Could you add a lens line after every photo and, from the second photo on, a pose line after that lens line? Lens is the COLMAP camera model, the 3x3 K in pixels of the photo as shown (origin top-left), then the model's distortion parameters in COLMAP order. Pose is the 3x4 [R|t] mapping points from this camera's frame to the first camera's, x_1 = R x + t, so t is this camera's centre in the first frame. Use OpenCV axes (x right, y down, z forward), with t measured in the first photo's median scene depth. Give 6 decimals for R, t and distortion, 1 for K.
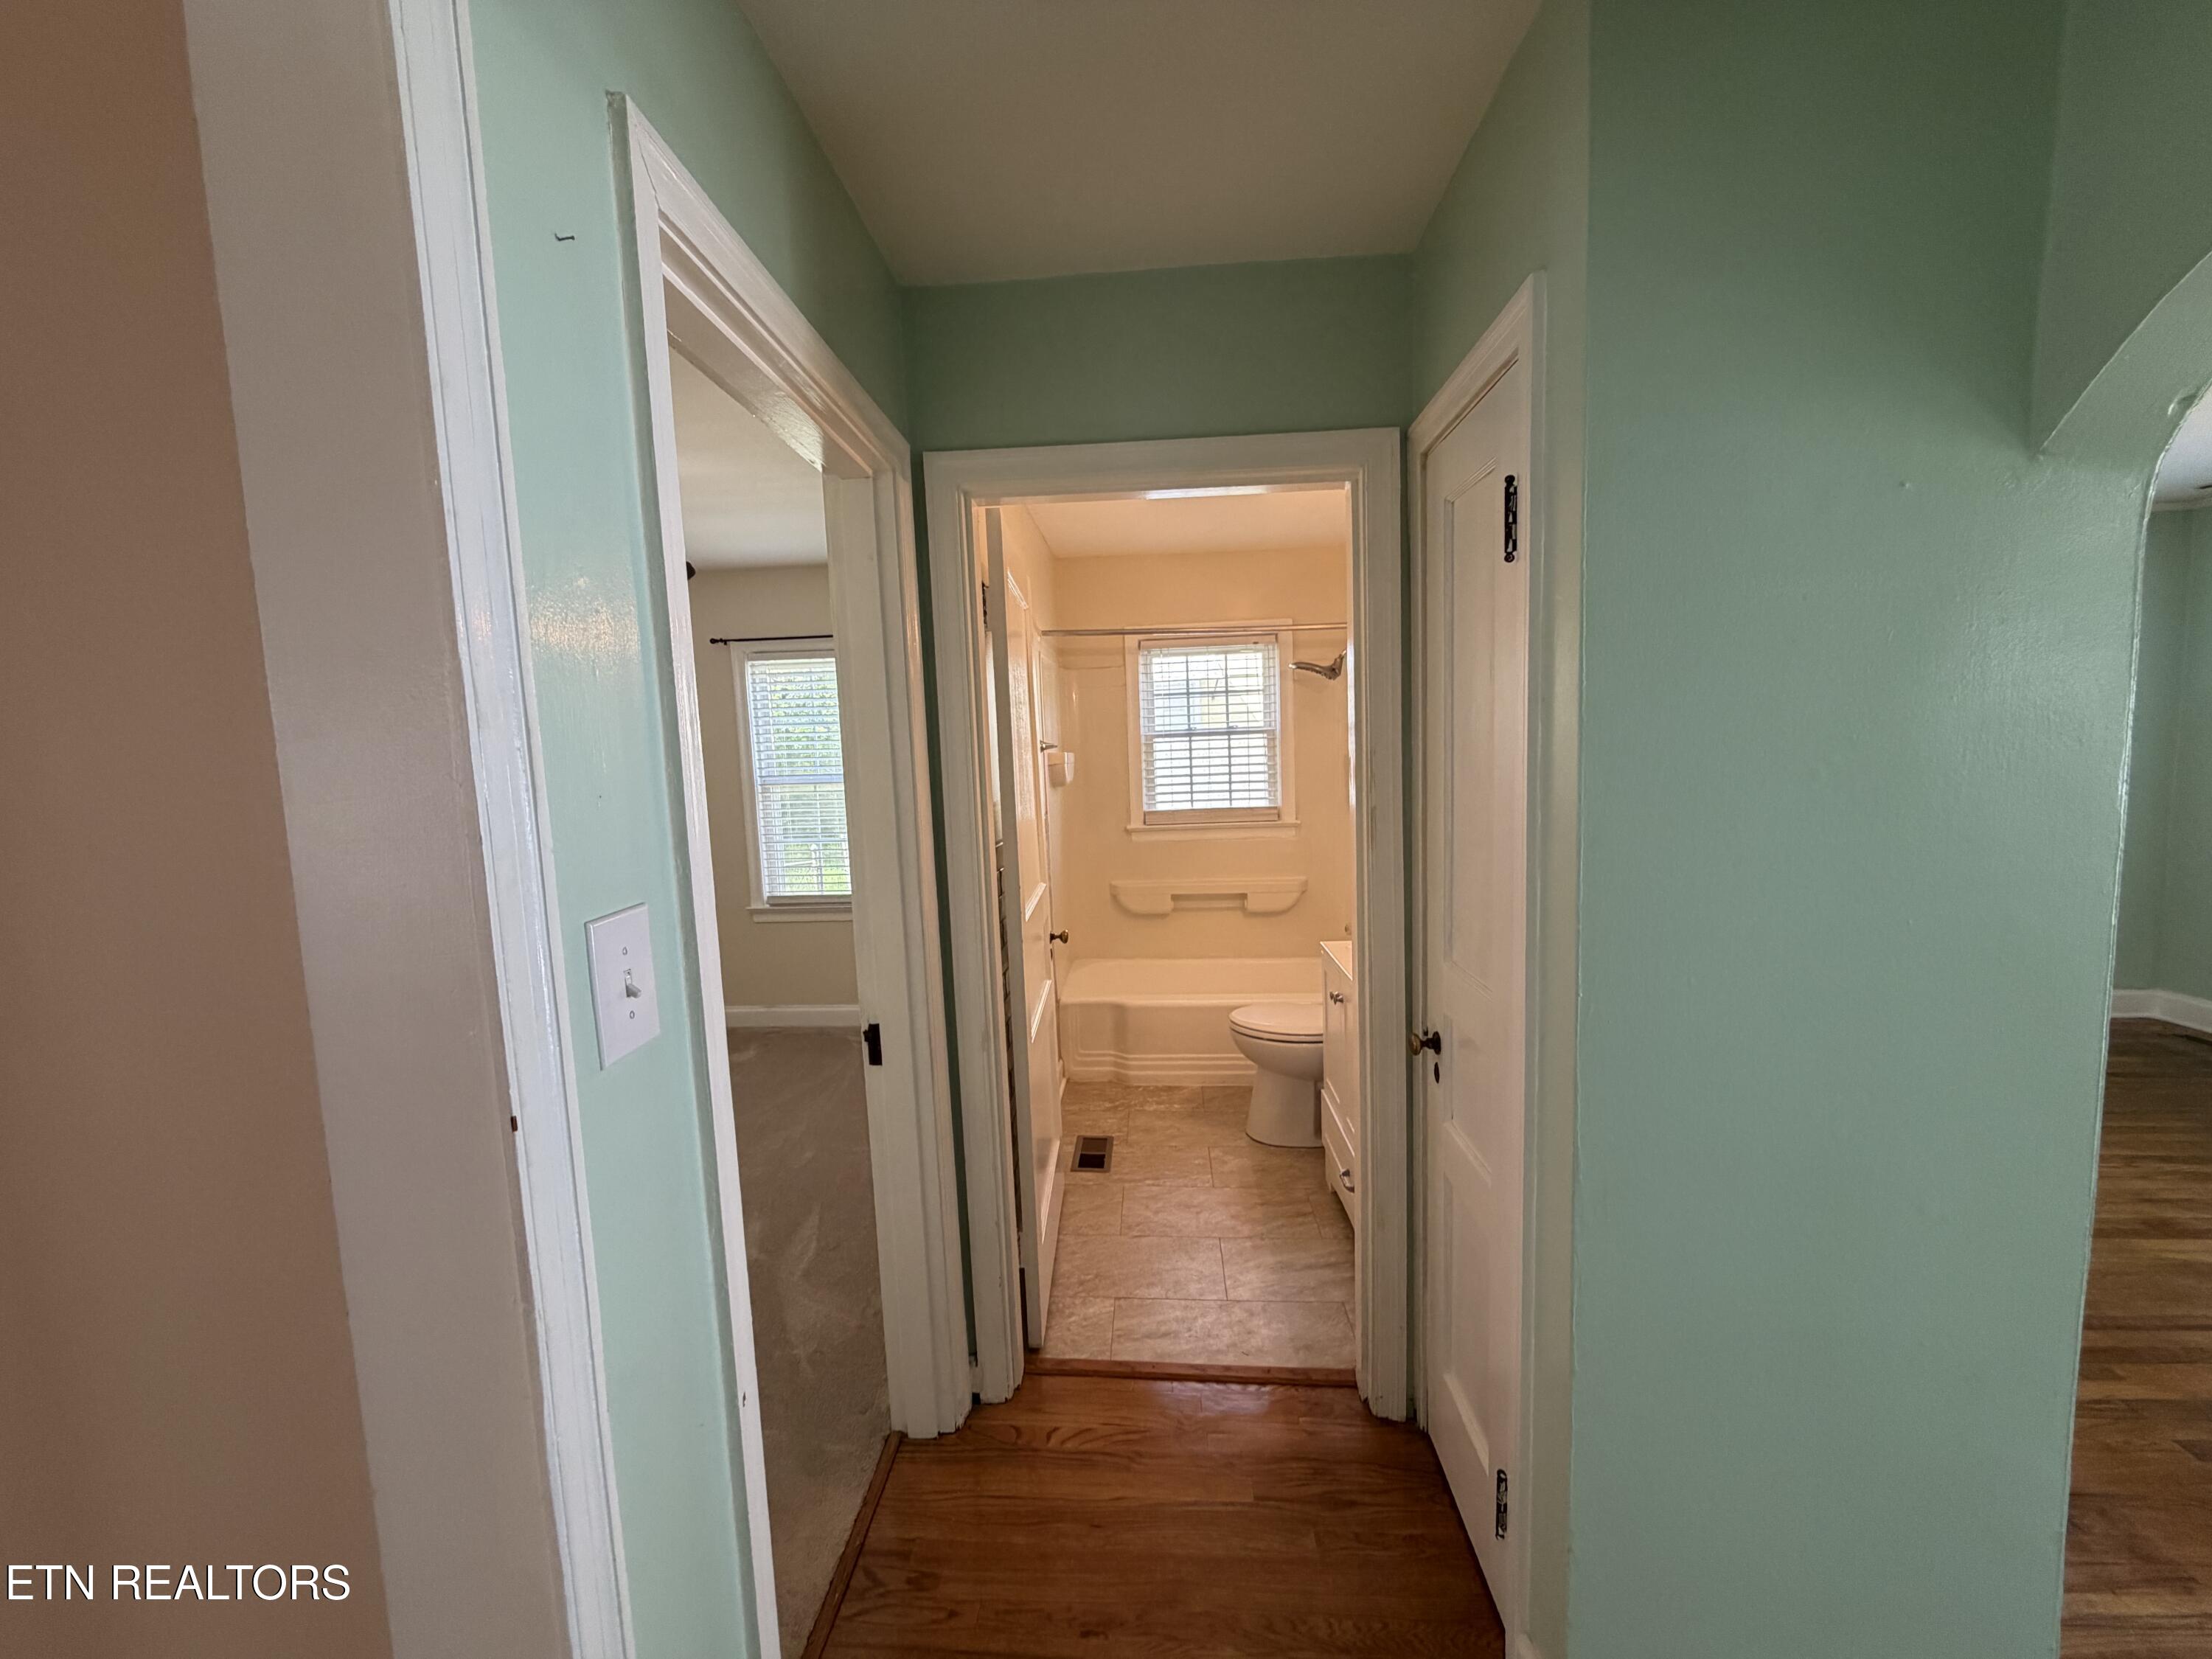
lens RADIAL K [[889.1, 0, 1104.4], [0, 889.1, 829.2], [0, 0, 1]] dist [-0.000598, 0.000561]
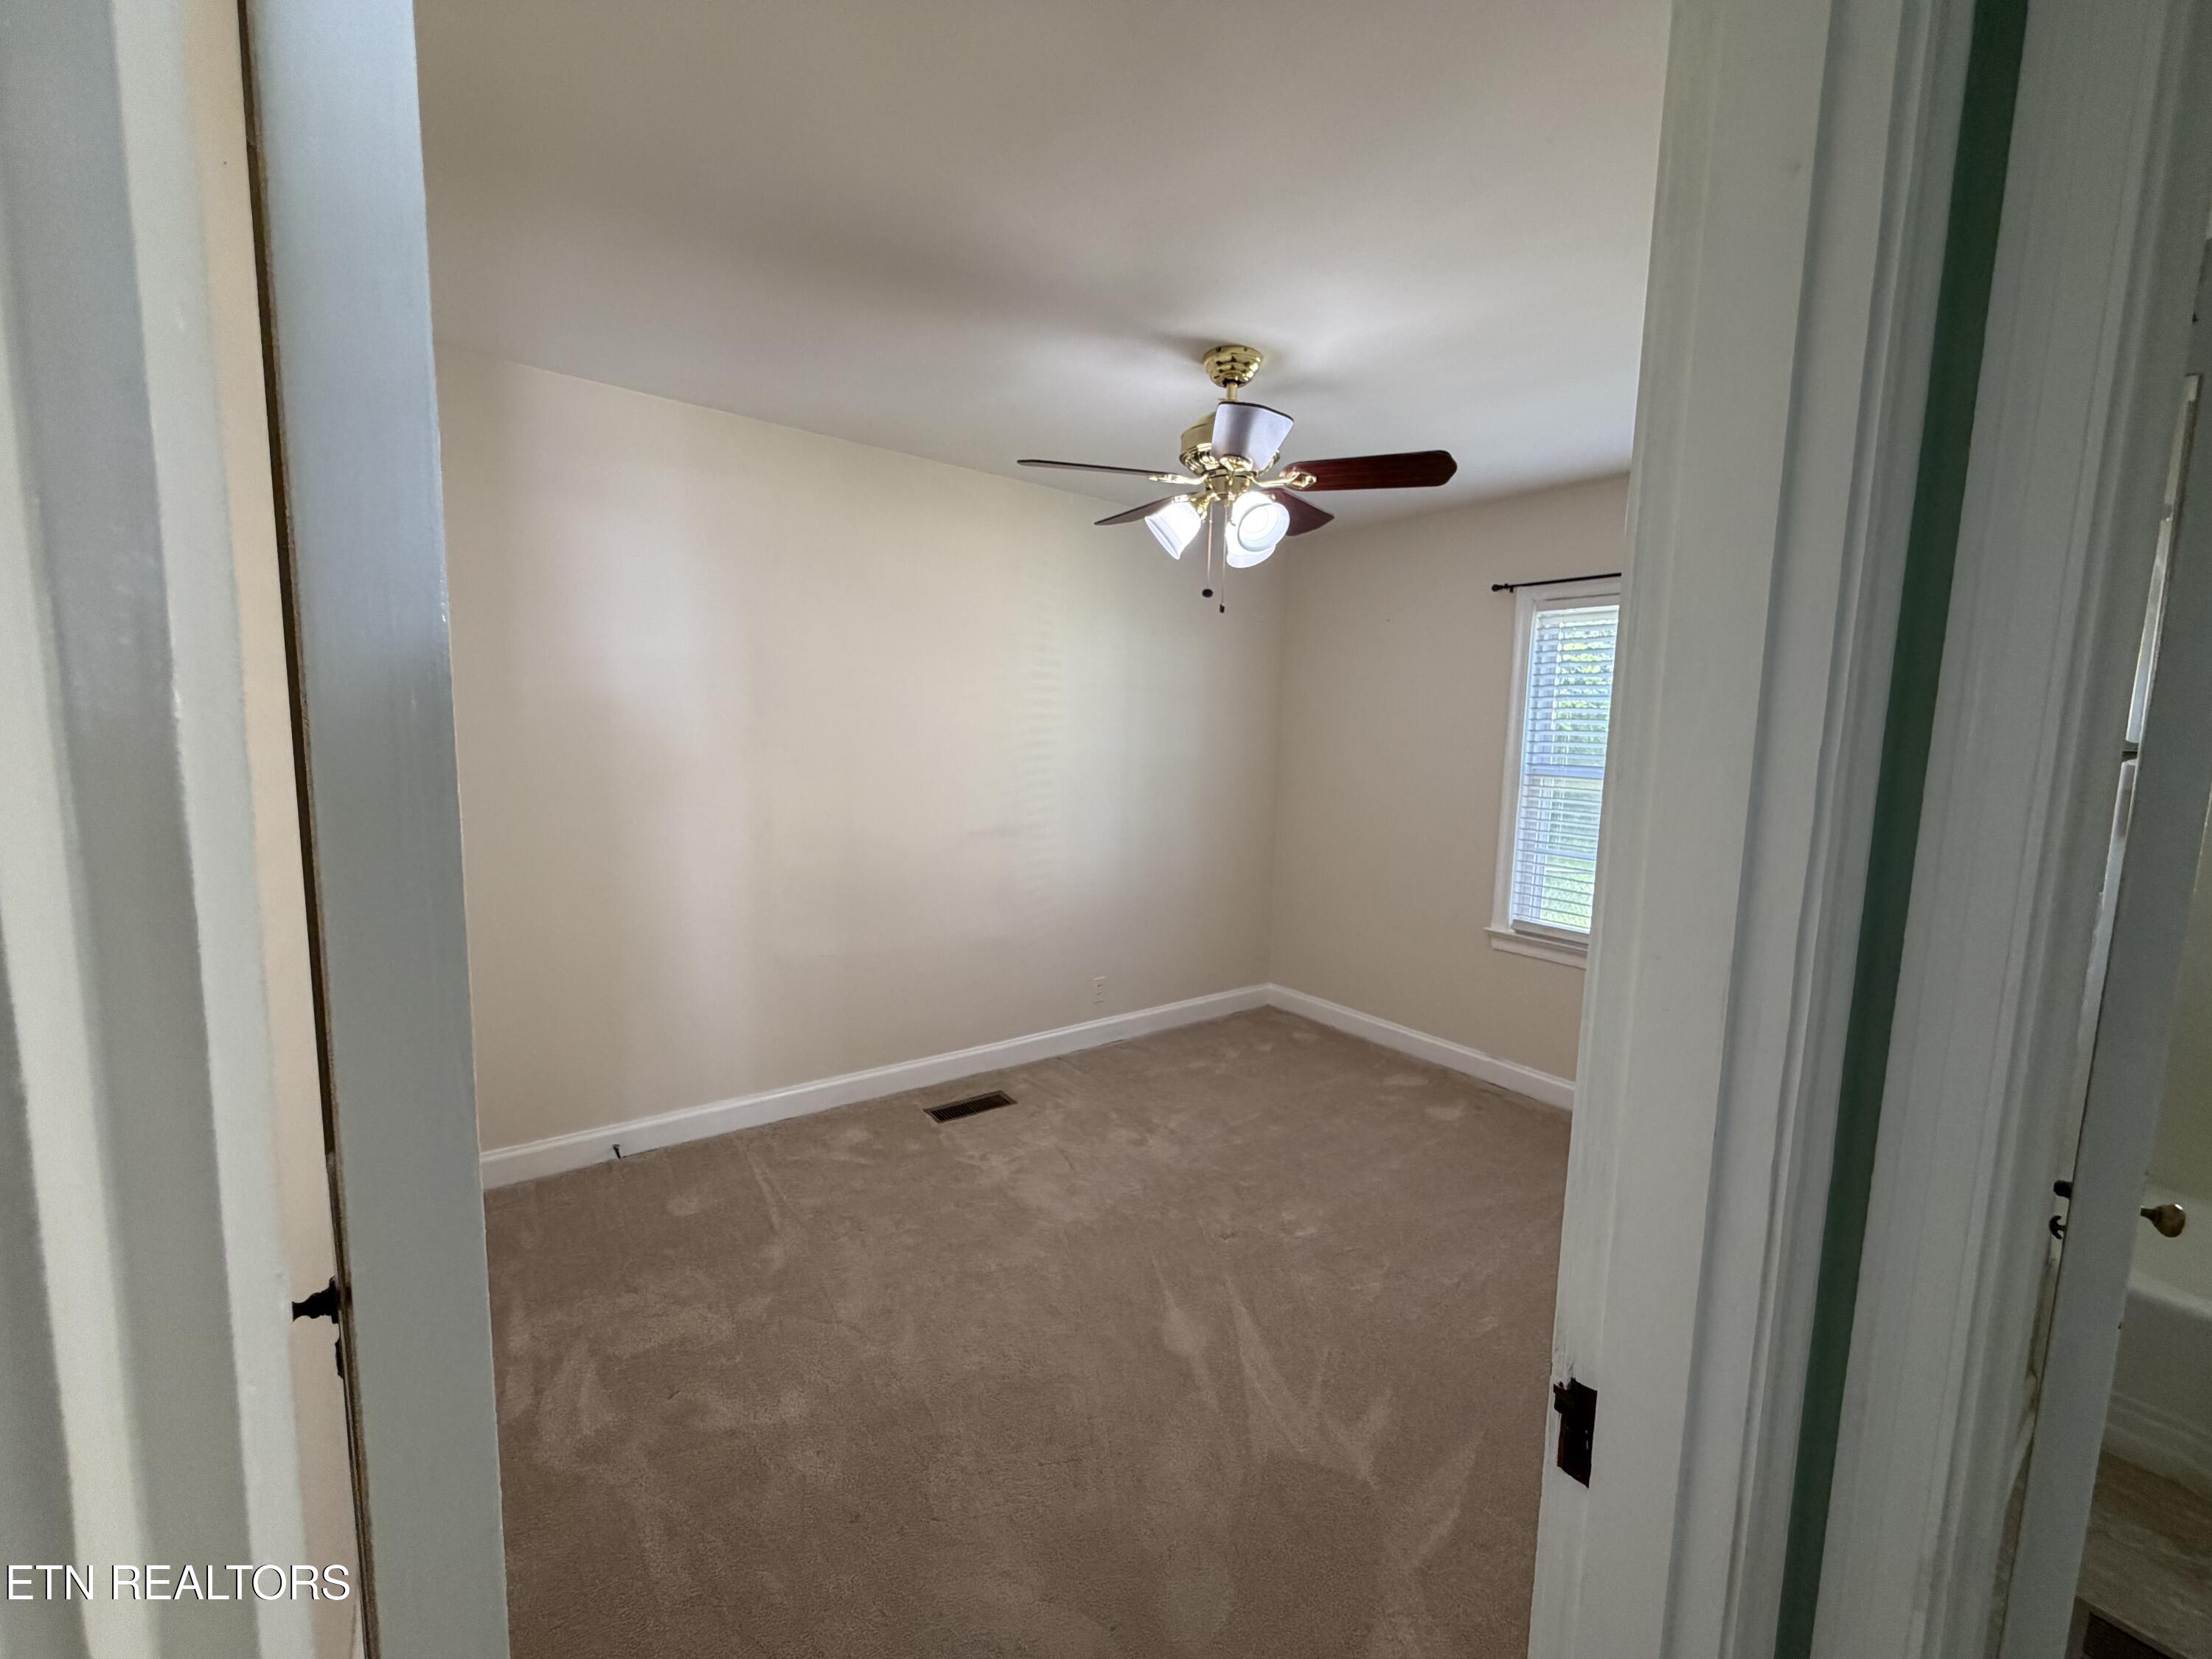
lens RADIAL K [[889.1, 0, 1080.6], [0, 889.1, 826.9], [0, 0, 1]] dist [-0.000598, 0.000561]
pose [[0.643553, 0.143735, -0.751785, -0.051699], [-0.124626, 0.988780, 0.082362, -0.020181], [0.755188, 0.040687, 0.654245, 0.205620]]
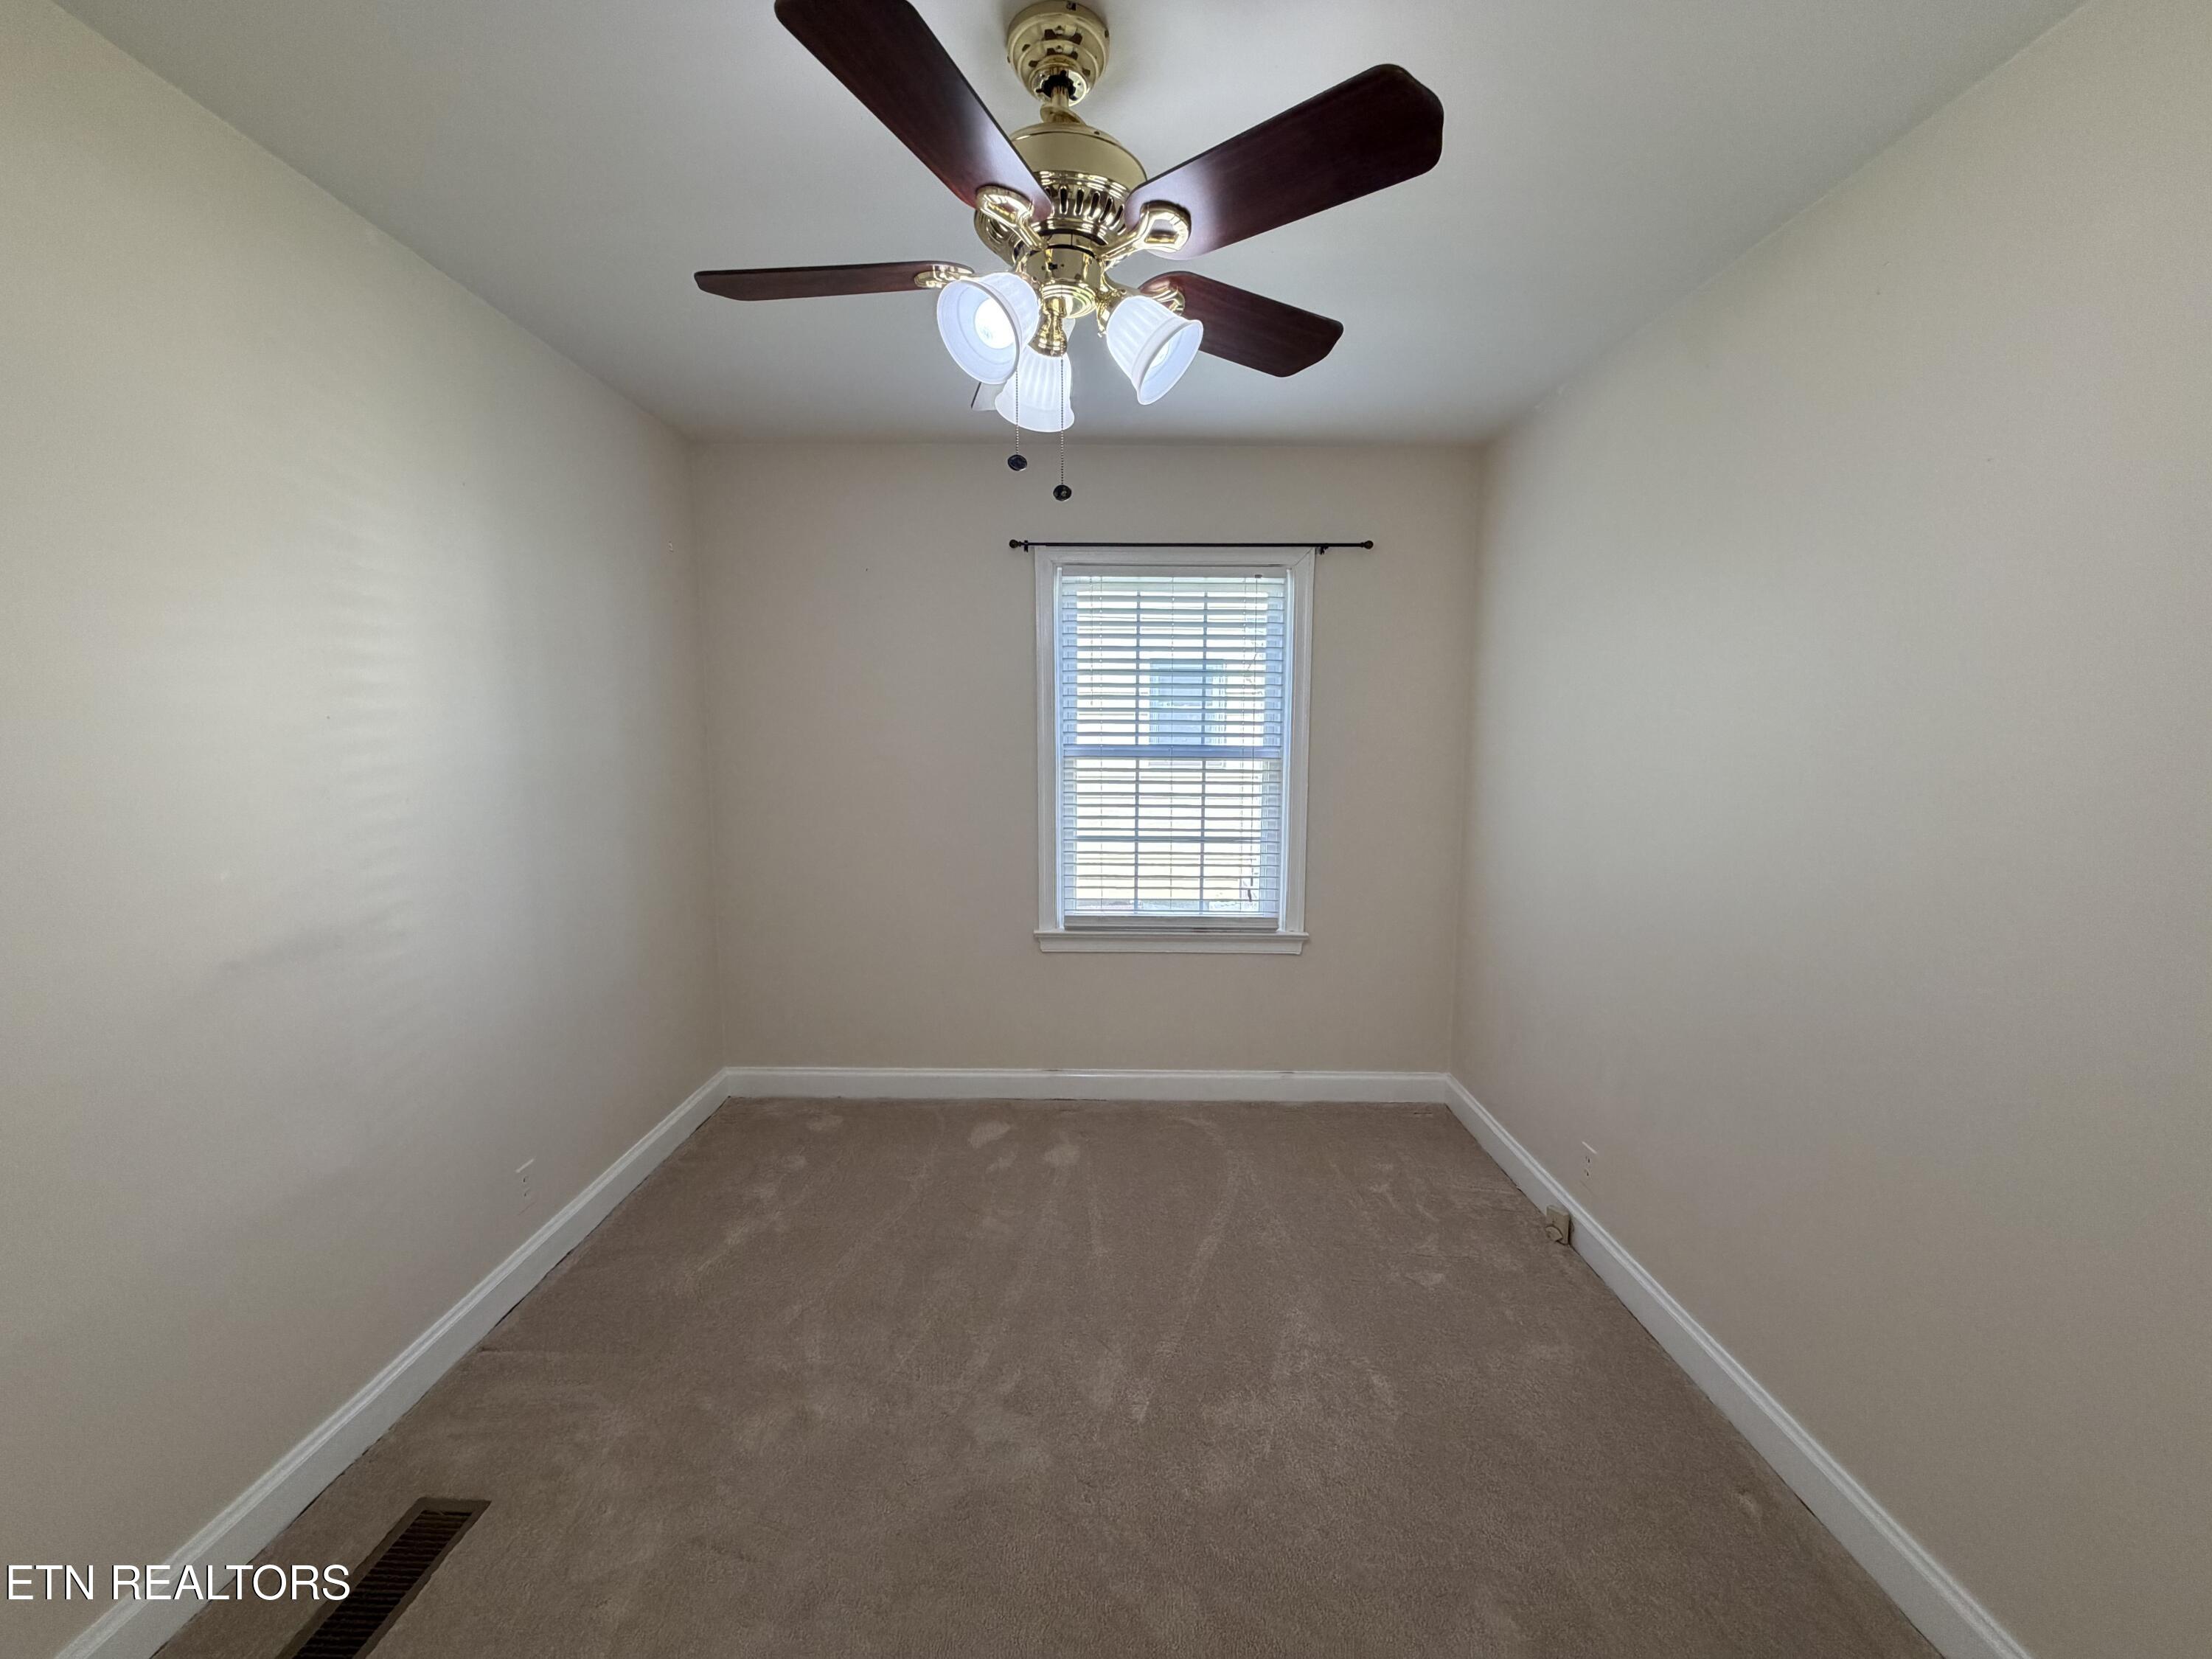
lens RADIAL K [[889.1, 0, 1099.3], [0, 889.1, 829.6], [0, 0, 1]] dist [-0.000598, 0.000561]
pose [[0.997526, 0.031492, 0.062853, -0.390621], [-0.032870, 0.999239, 0.021016, -0.008377], [-0.062143, -0.023030, 0.997802, 0.294790]]
